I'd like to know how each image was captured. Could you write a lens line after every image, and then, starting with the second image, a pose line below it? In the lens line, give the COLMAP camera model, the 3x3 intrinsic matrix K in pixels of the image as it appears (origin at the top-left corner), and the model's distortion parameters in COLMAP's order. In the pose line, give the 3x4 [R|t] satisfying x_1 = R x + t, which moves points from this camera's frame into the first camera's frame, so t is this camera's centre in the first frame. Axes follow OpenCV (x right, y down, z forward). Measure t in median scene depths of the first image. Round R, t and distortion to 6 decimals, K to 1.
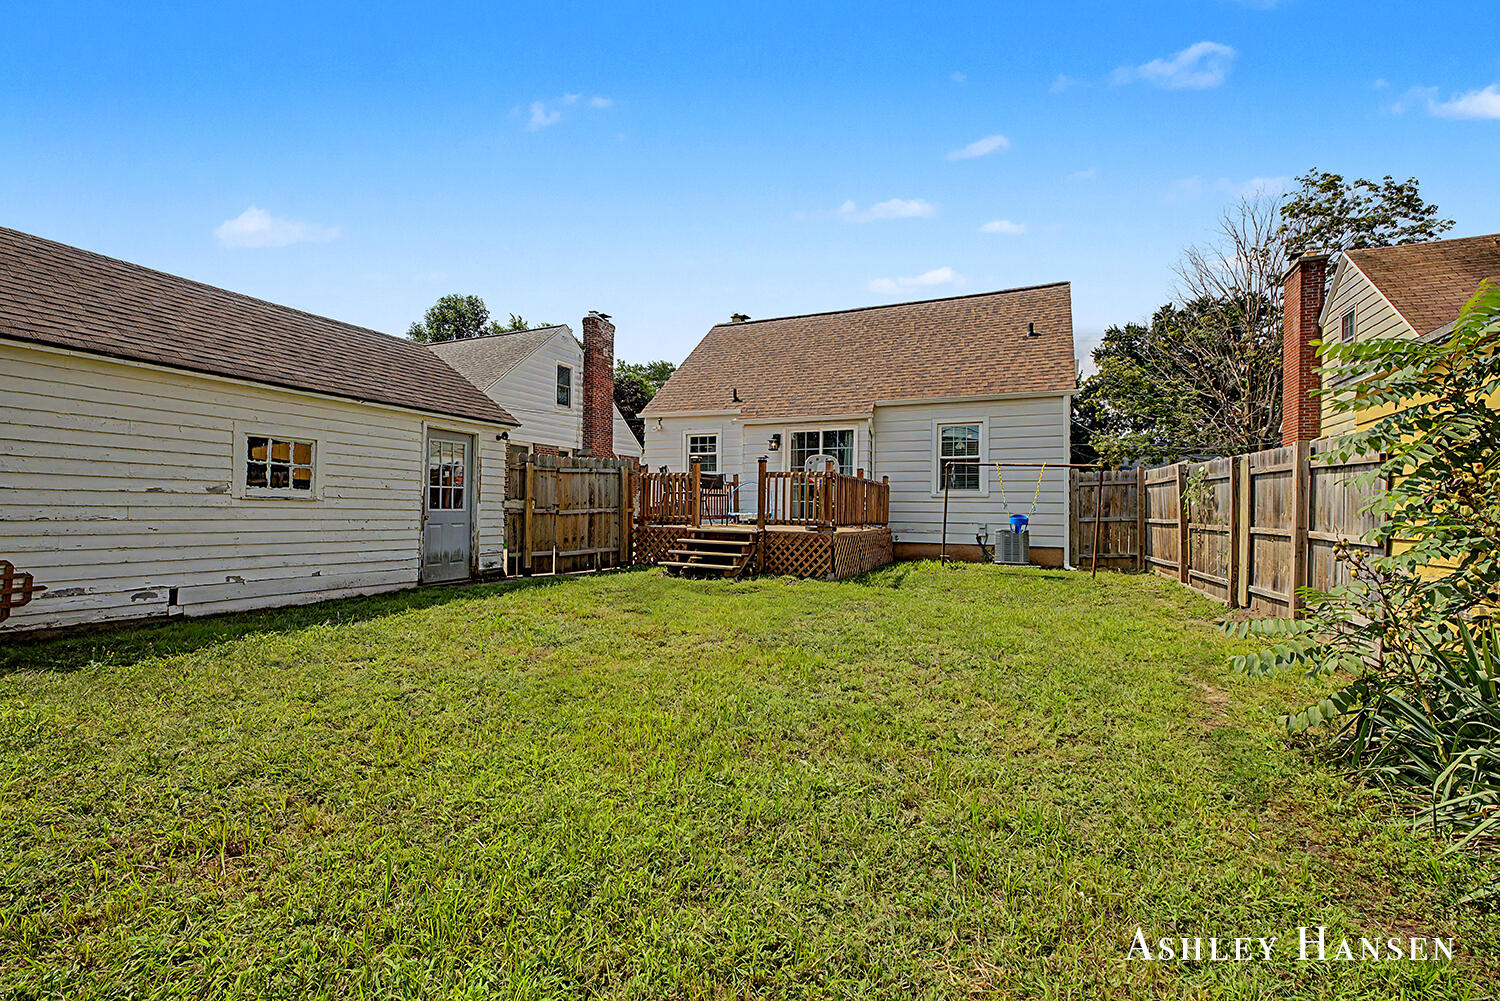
lens RADIAL K [[611.8, 0, 750.2], [0, 611.8, 525.9], [0, 0, 1]] dist [0.002237, 0.000638]
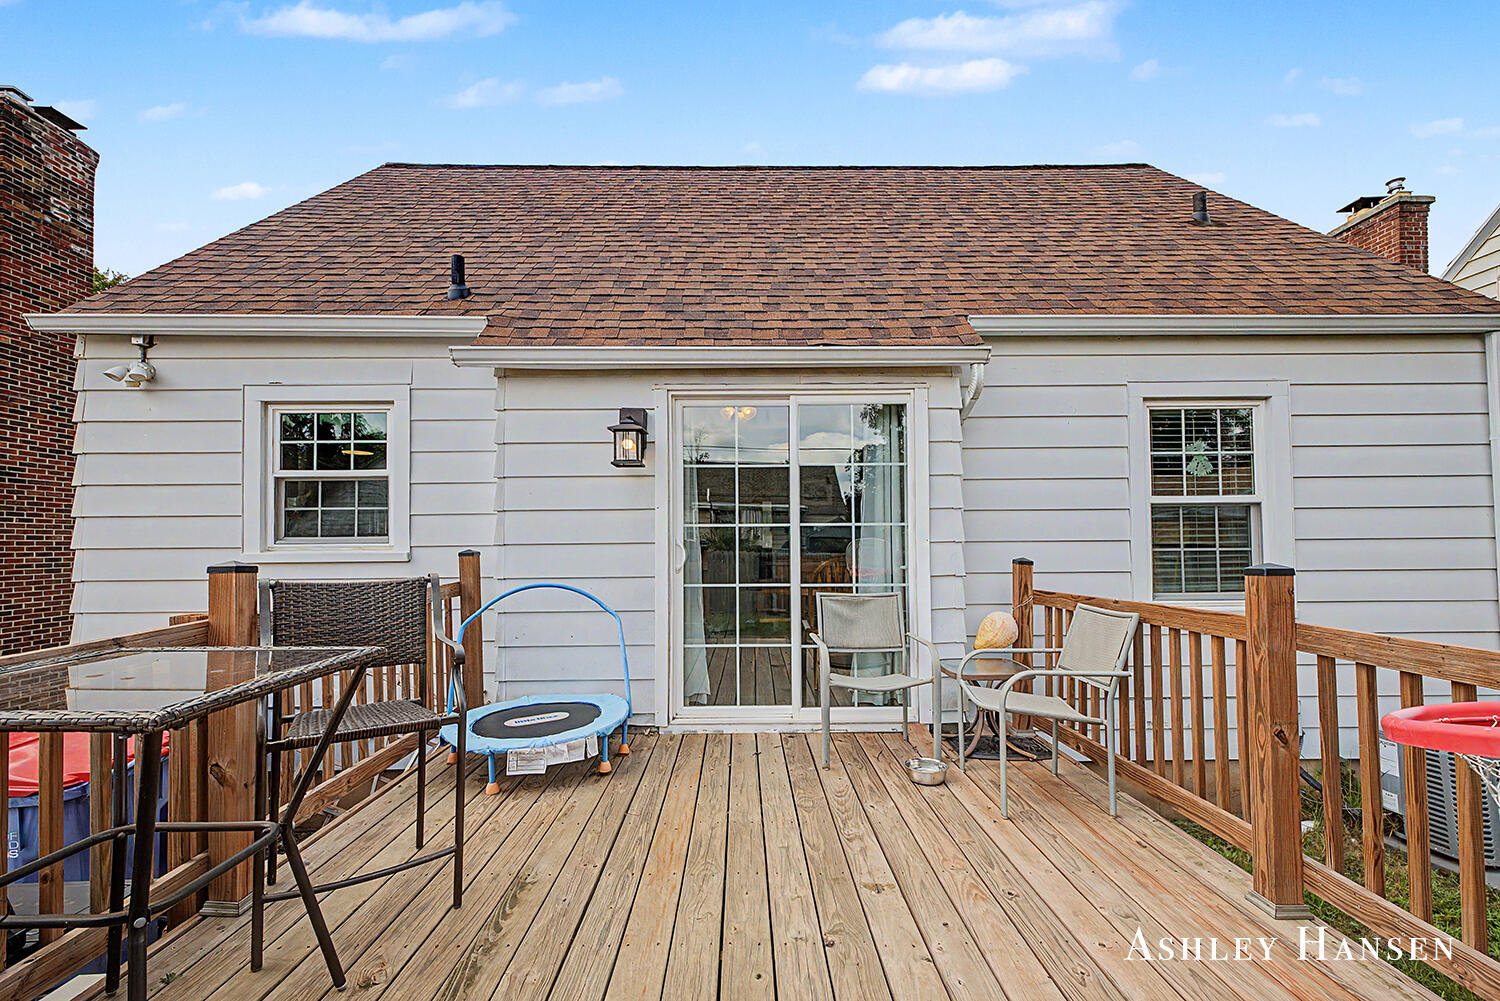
lens RADIAL K [[611.8, 0, 750.2], [0, 611.8, 525.9], [0, 0, 1]] dist [0.002237, 0.000638]
pose [[0.896876, -0.011214, 0.442139, -0.029691], [0.034481, 0.998409, -0.044621, -0.075672], [-0.440935, 0.055265, 0.895836, 0.673111]]
